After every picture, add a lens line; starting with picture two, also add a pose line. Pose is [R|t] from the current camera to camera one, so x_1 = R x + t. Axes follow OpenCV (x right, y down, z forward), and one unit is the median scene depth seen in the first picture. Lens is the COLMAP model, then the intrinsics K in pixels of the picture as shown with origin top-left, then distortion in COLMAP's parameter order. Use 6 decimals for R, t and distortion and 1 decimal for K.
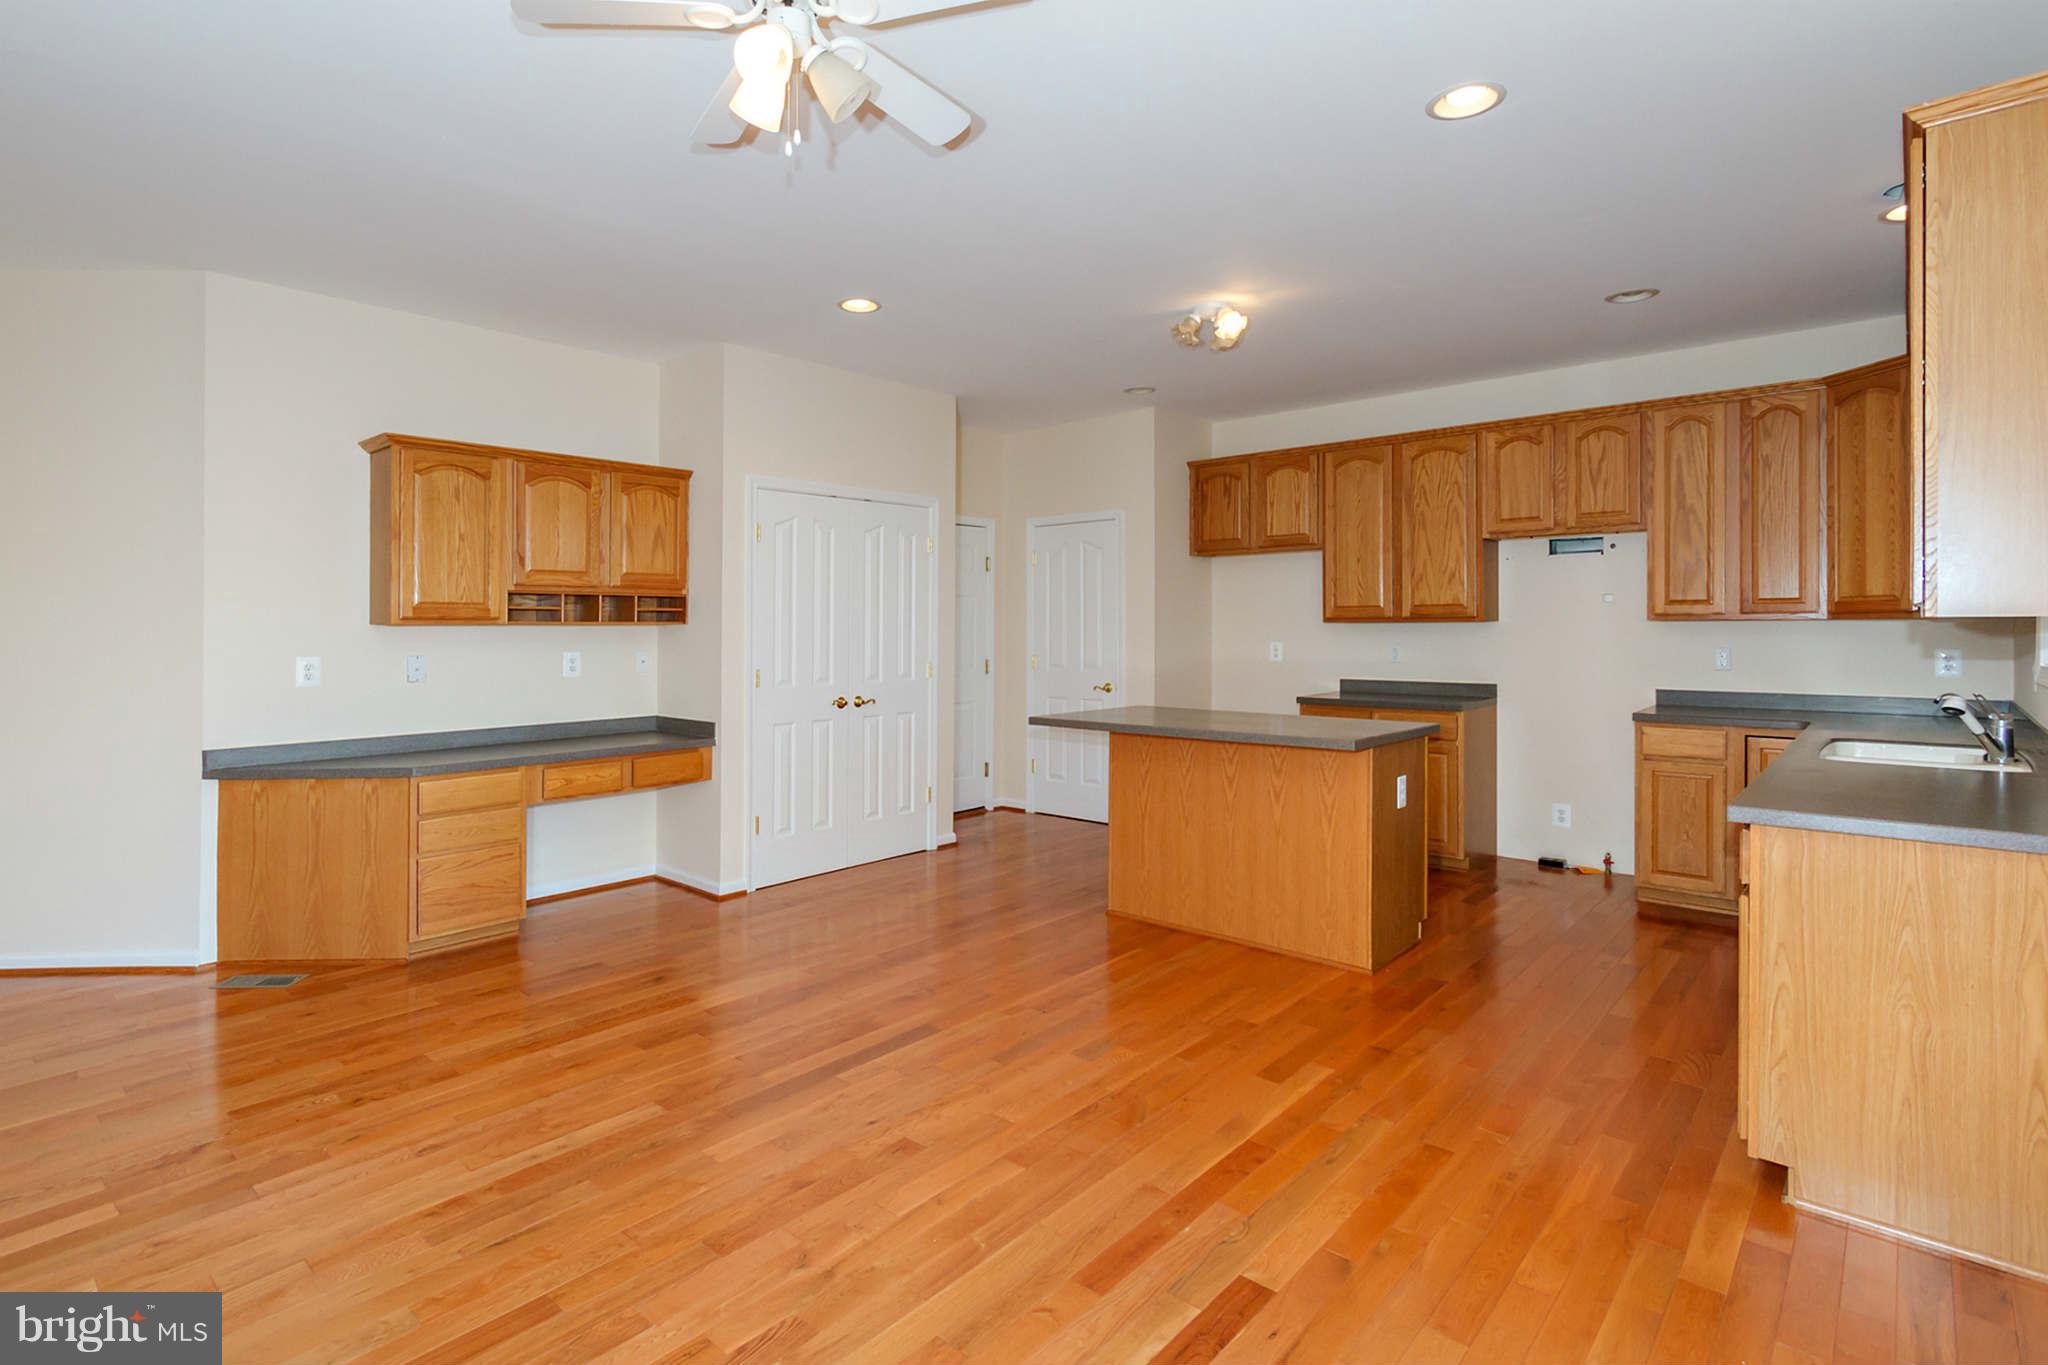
lens RADIAL K [[1014.8, 0, 989.4], [0, 1014.8, 625.9], [0, 0, 1]] dist [-0.004302, -0.000064]
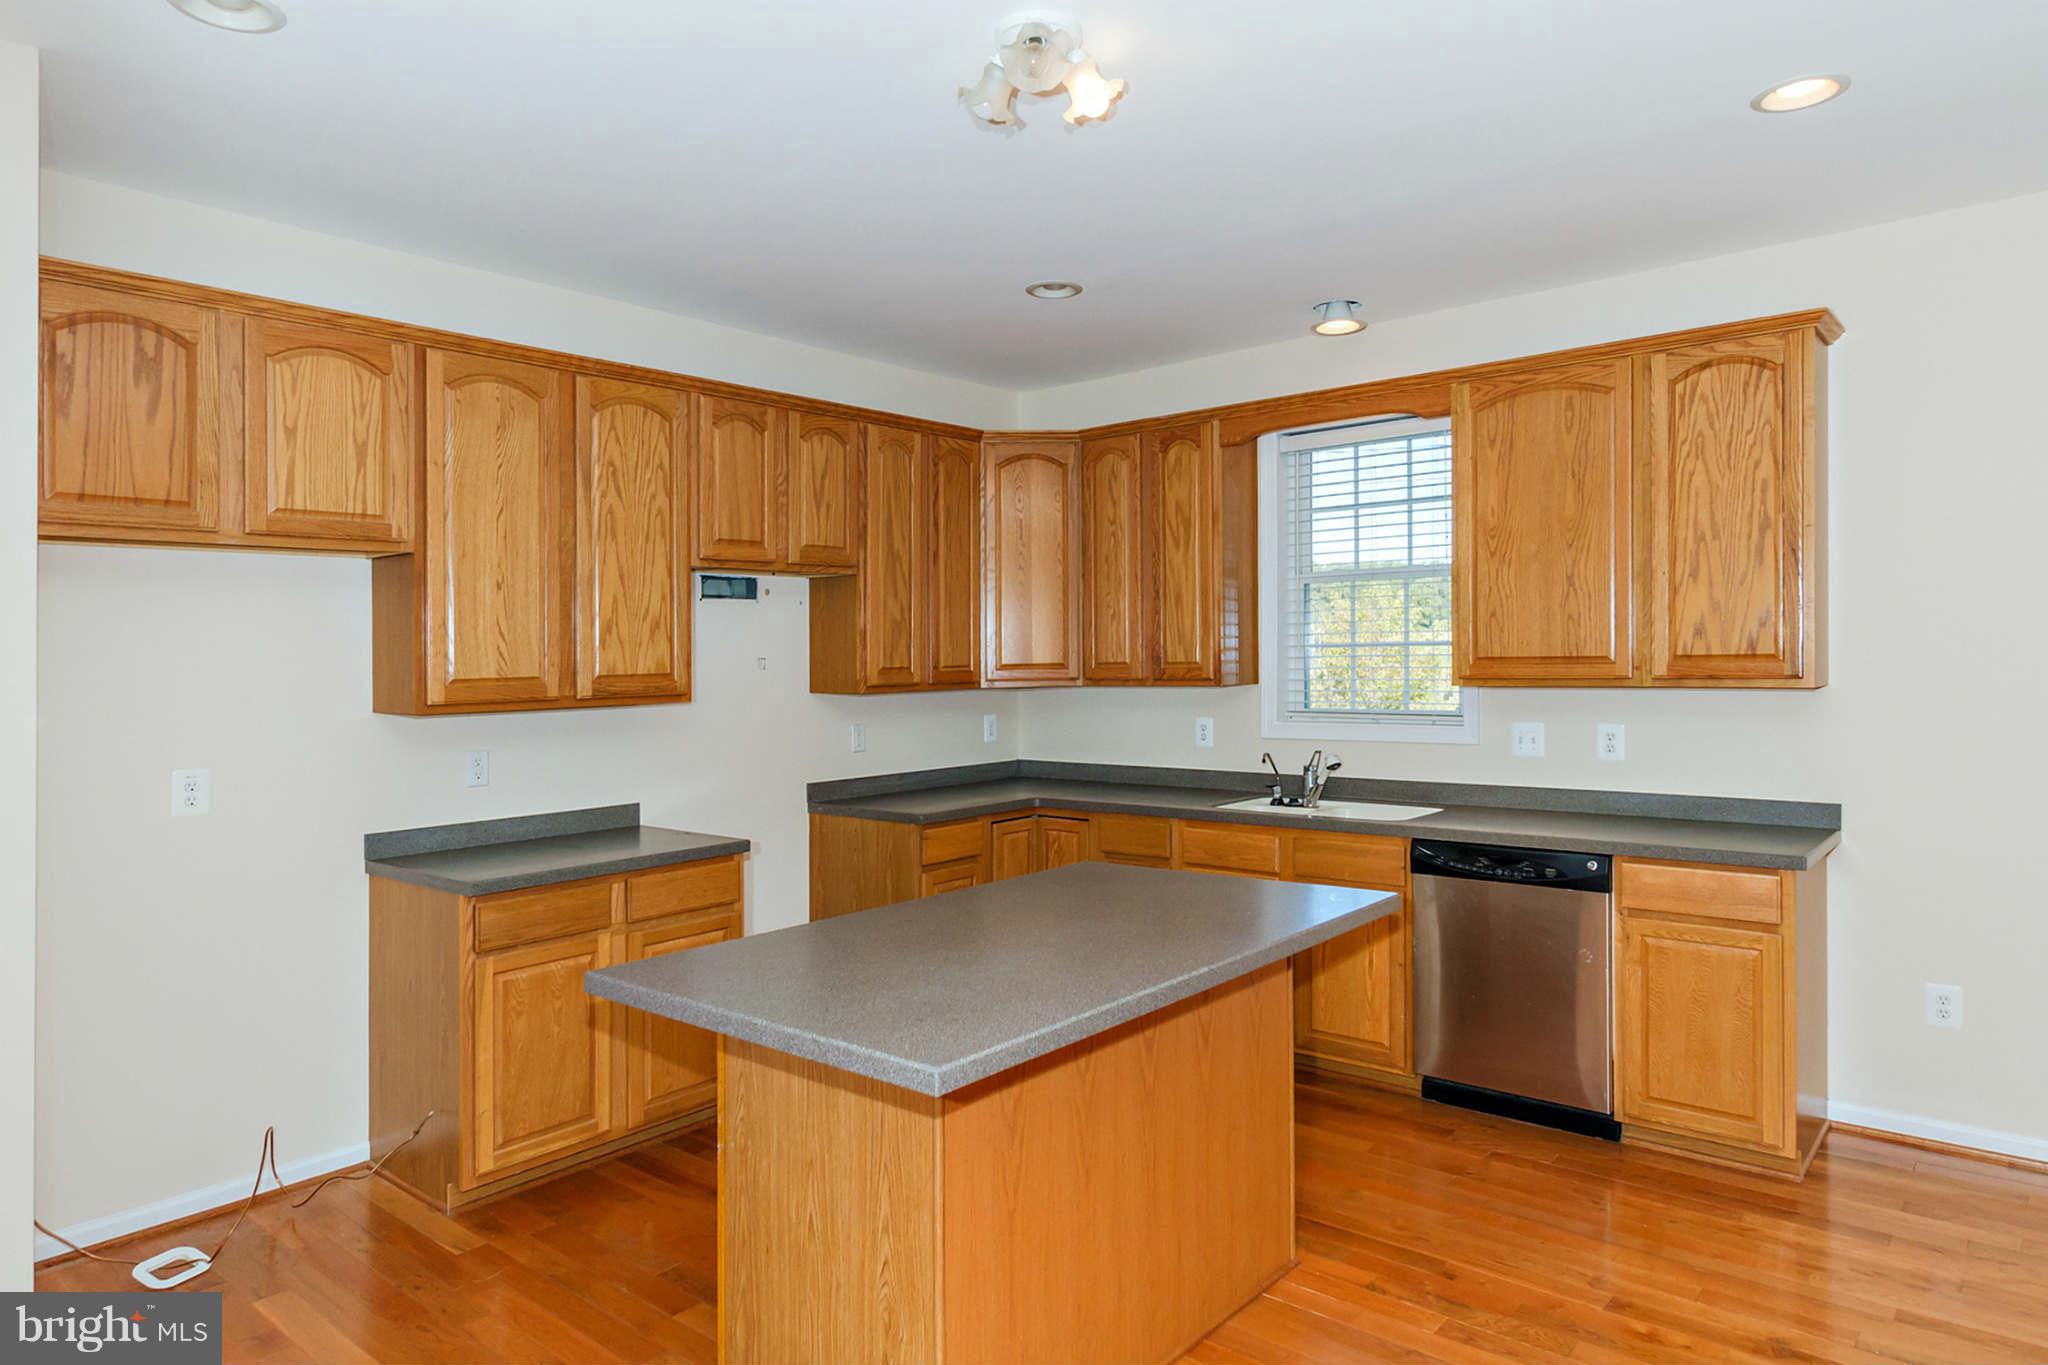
lens RADIAL K [[1240.0, 0, 1022.2], [0, 1240.0, 664.5], [0, 0, 1]] dist [-0.002696, -0.003627]
pose [[-0.042991, -0.001549, 0.999074, -0.264049], [0.016229, 0.999866, 0.002248, -0.025060], [-0.998944, 0.016311, -0.042960, 0.817739]]
